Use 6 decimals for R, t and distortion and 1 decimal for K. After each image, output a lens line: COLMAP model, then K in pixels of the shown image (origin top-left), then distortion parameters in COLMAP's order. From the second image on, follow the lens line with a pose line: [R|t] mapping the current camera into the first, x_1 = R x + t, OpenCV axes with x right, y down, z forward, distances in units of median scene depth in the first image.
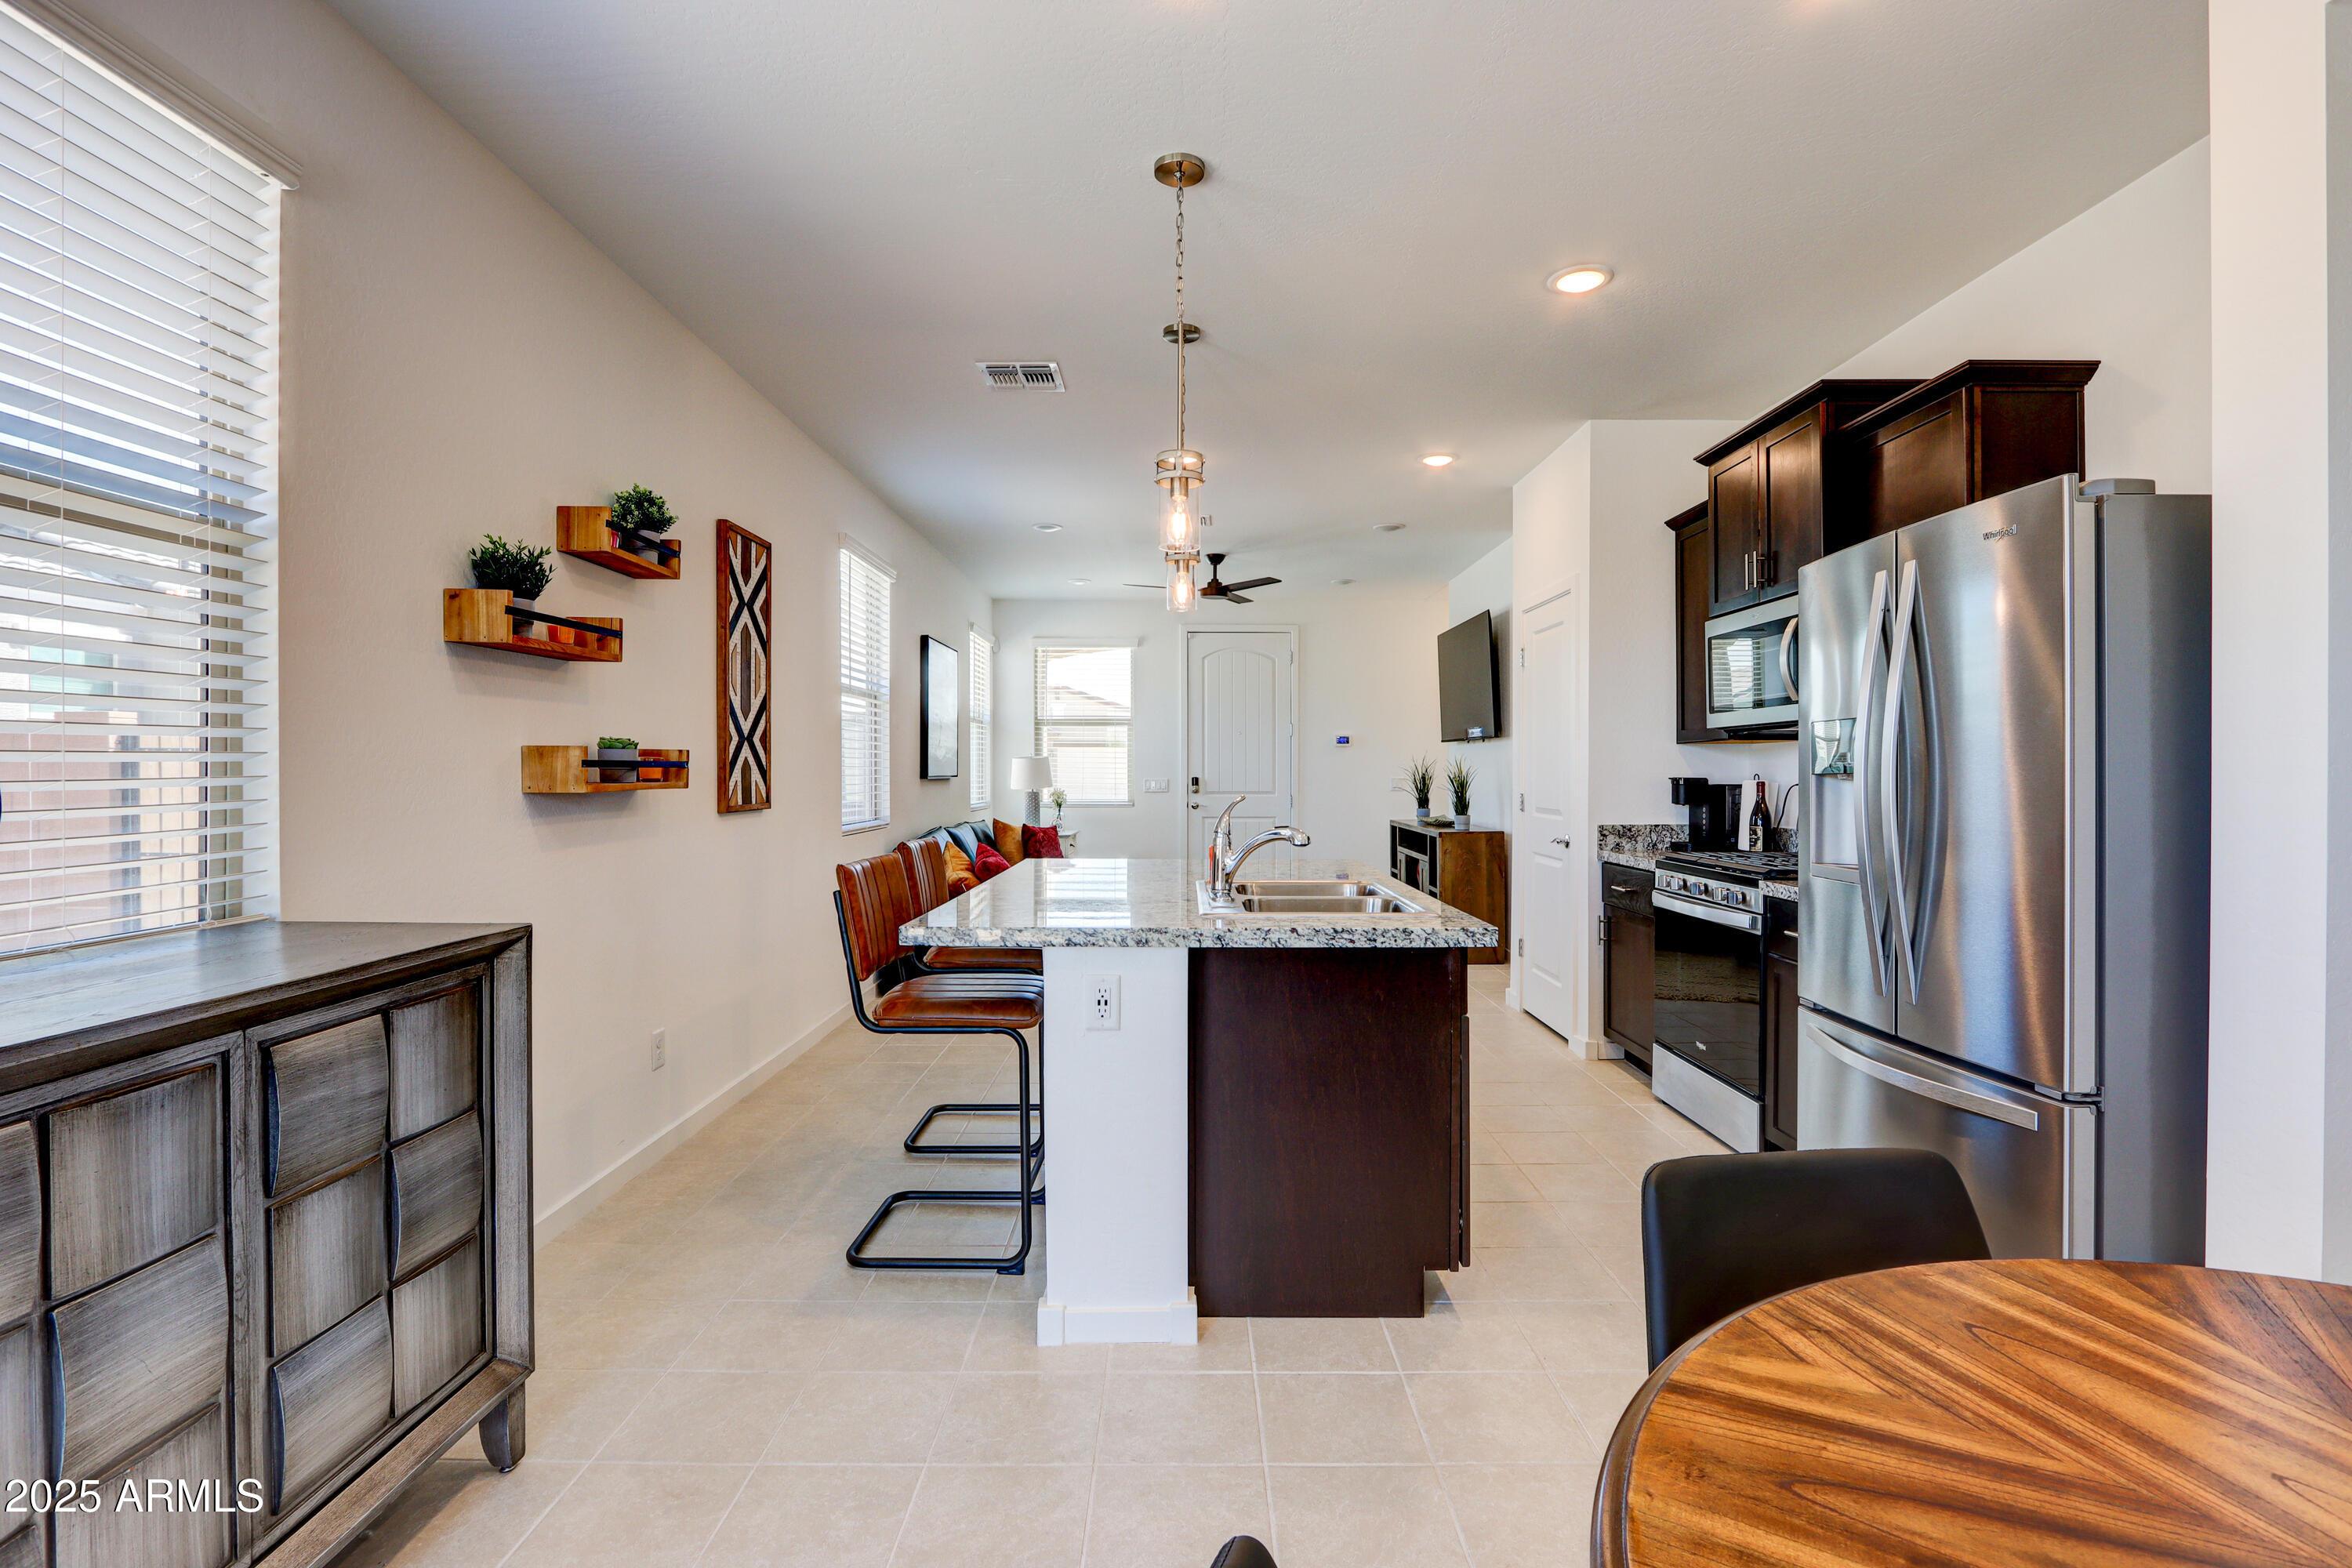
lens RADIAL K [[1104.4, 0, 1170.2], [0, 1104.4, 780.1], [0, 0, 1]] dist [-0.024337, 0.002263]
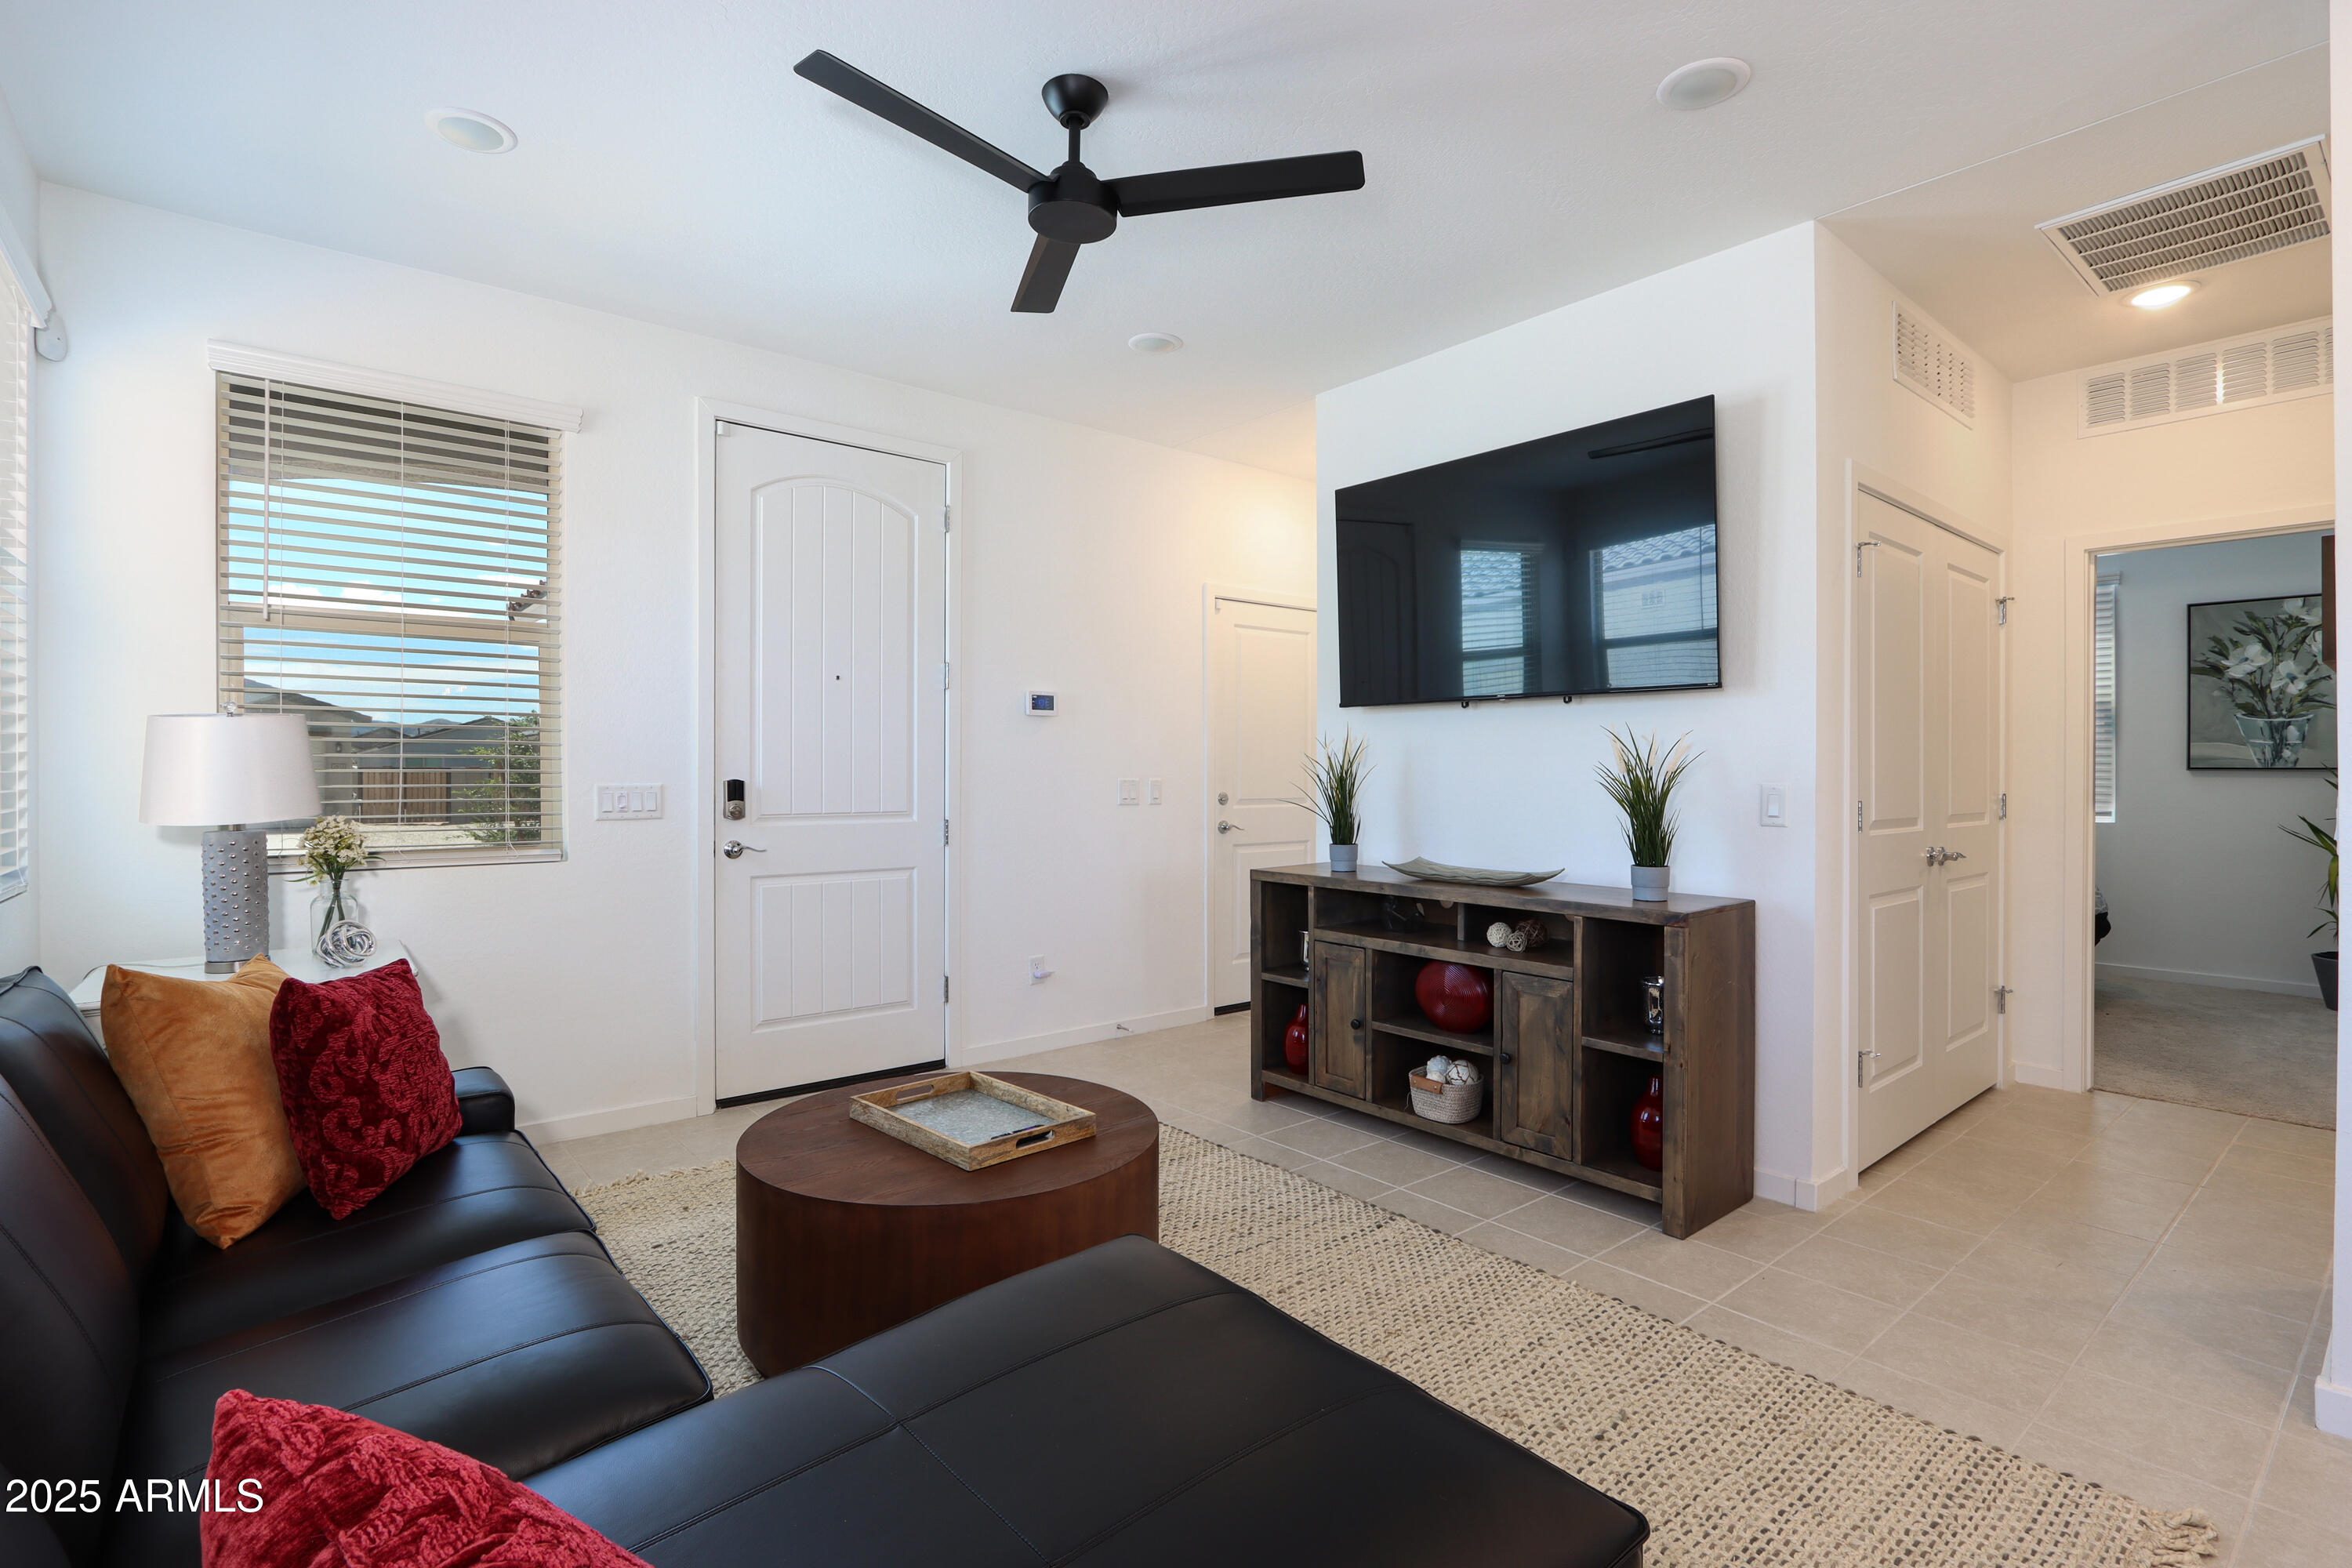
lens RADIAL K [[1104.4, 0, 1173.4], [0, 1104.4, 777.7], [0, 0, 1]] dist [-0.024337, 0.002263]
pose [[0.763869, -0.004820, 0.645354, -0.253558], [0.004092, 0.999988, 0.002626, -0.008191], [-0.645359, 0.000635, 0.763879, 1.302943]]
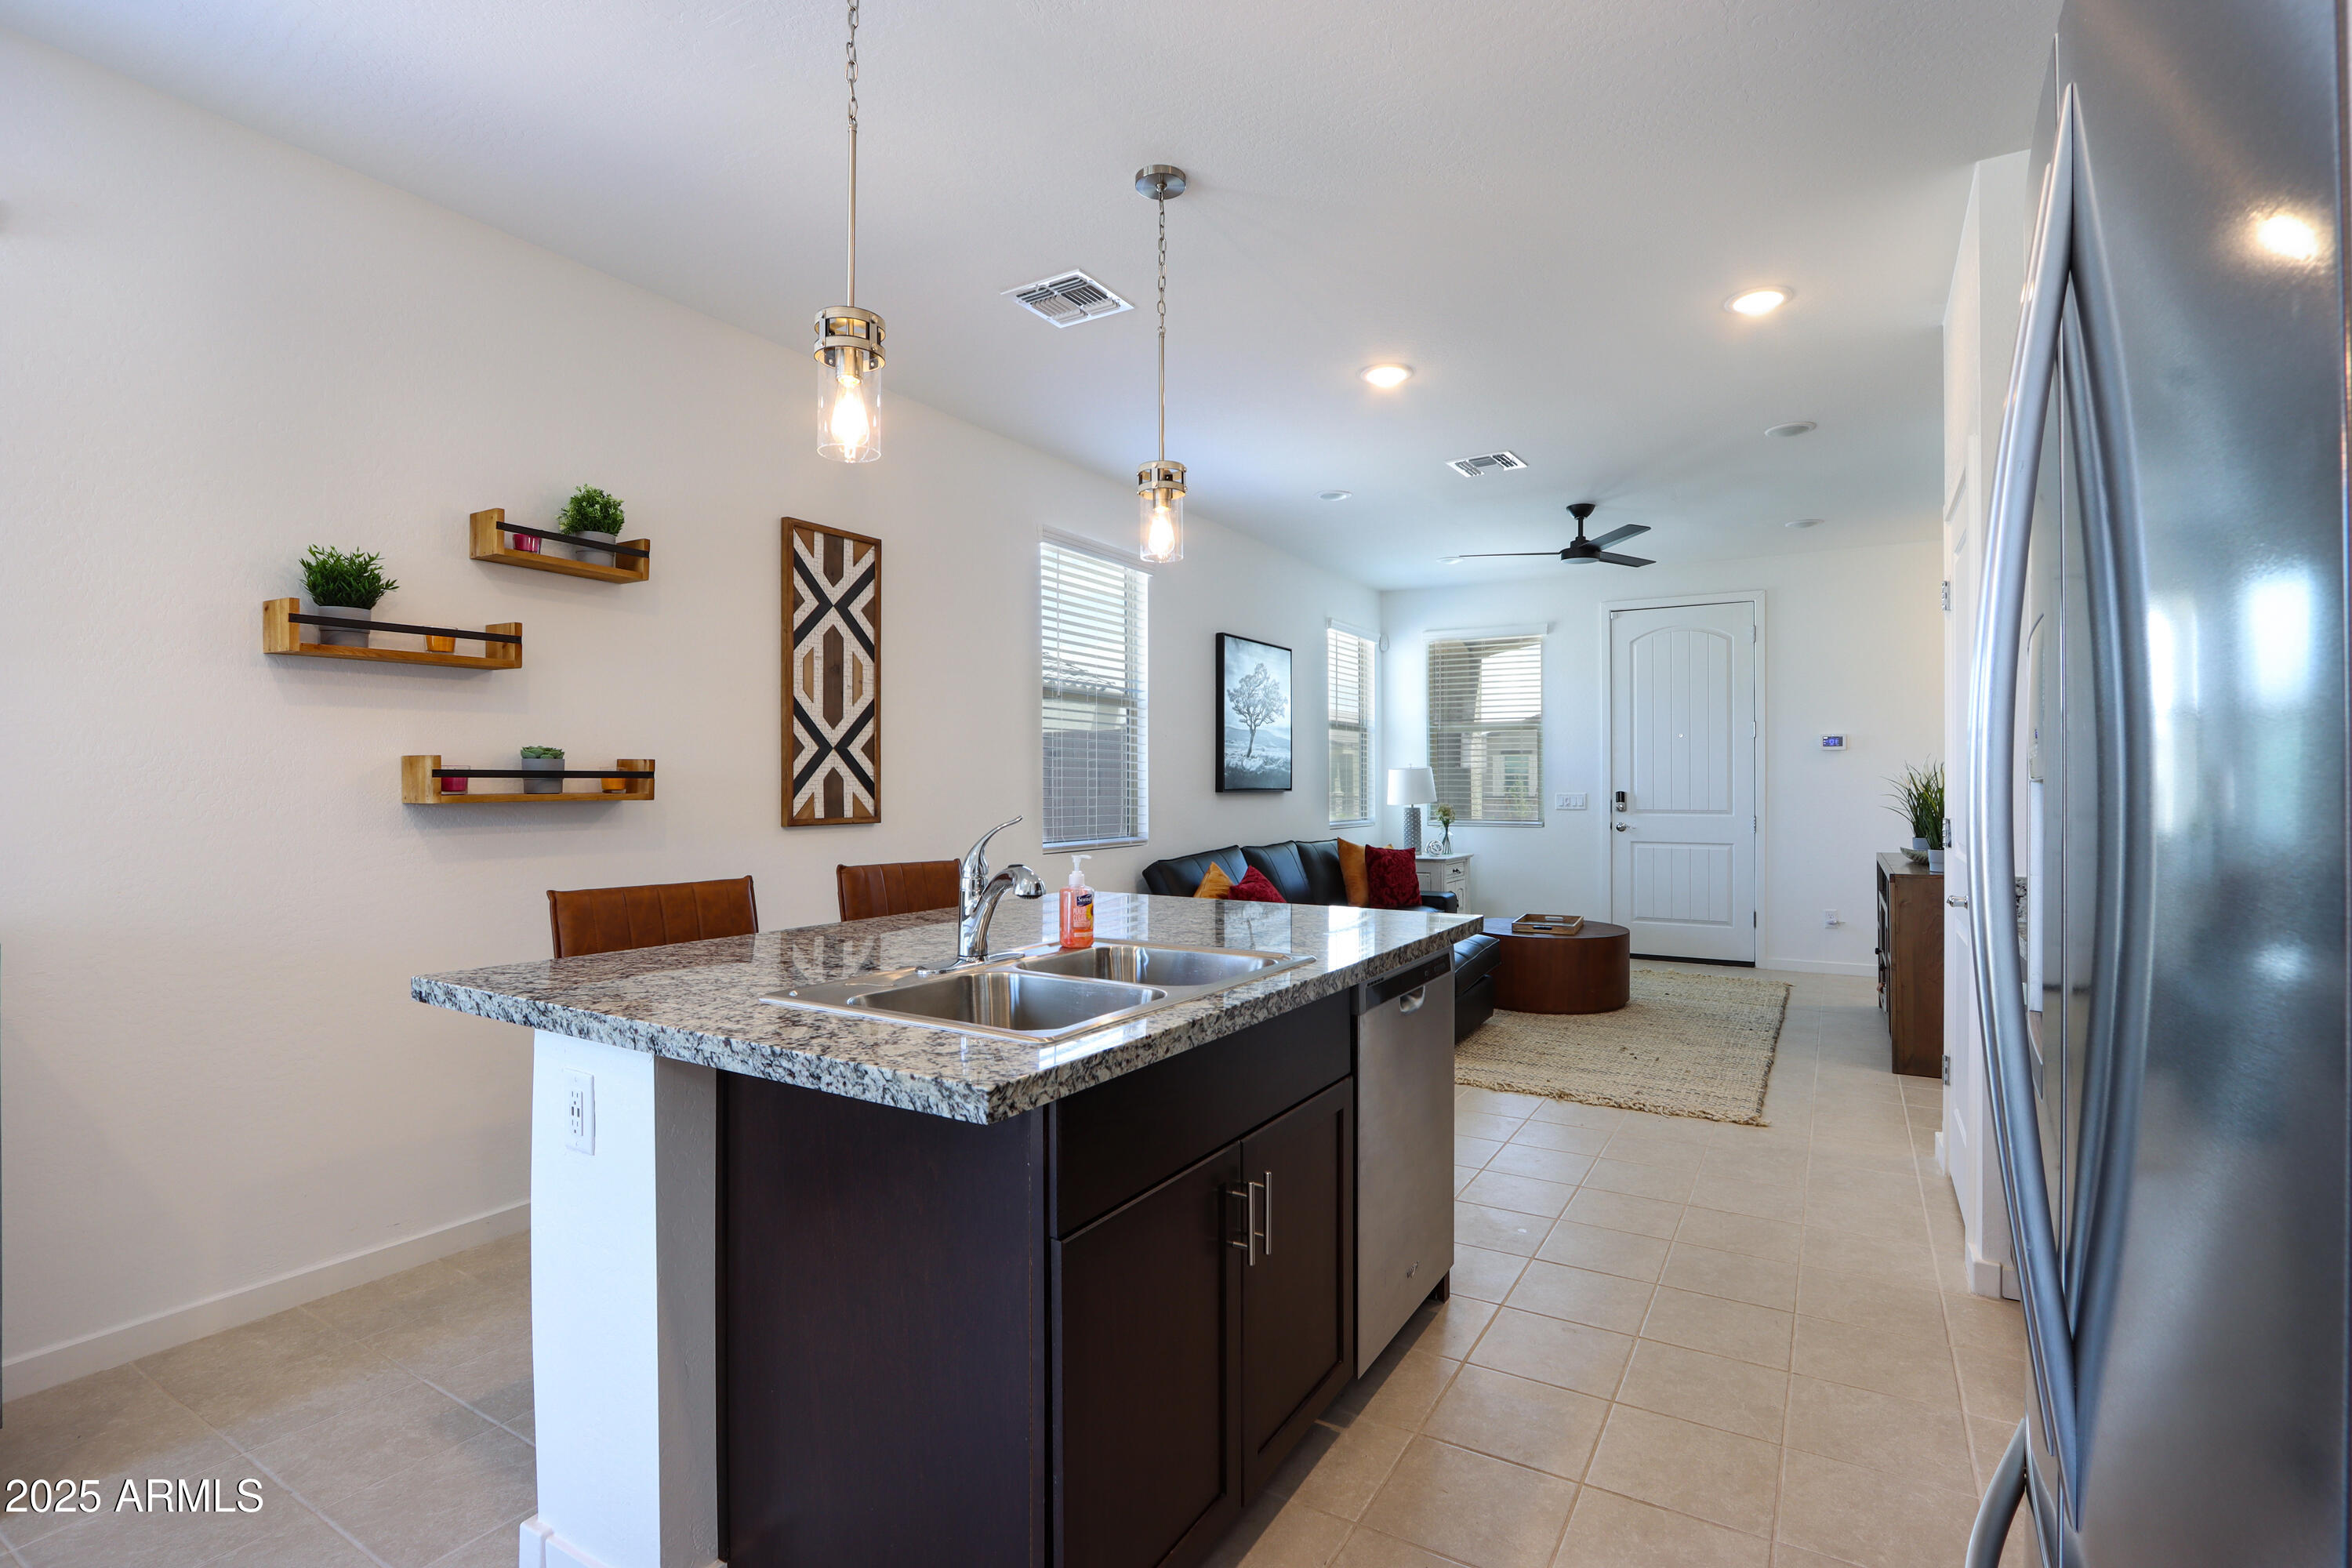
lens RADIAL K [[1104.4, 0, 1167.4], [0, 1104.4, 778.2], [0, 0, 1]] dist [-0.024337, 0.002263]
pose [[0.855575, -0.005078, -0.517654, 0.340100], [-0.002961, 0.999888, -0.014702, 0.000872], [0.517671, 0.014111, 0.855463, 0.334701]]
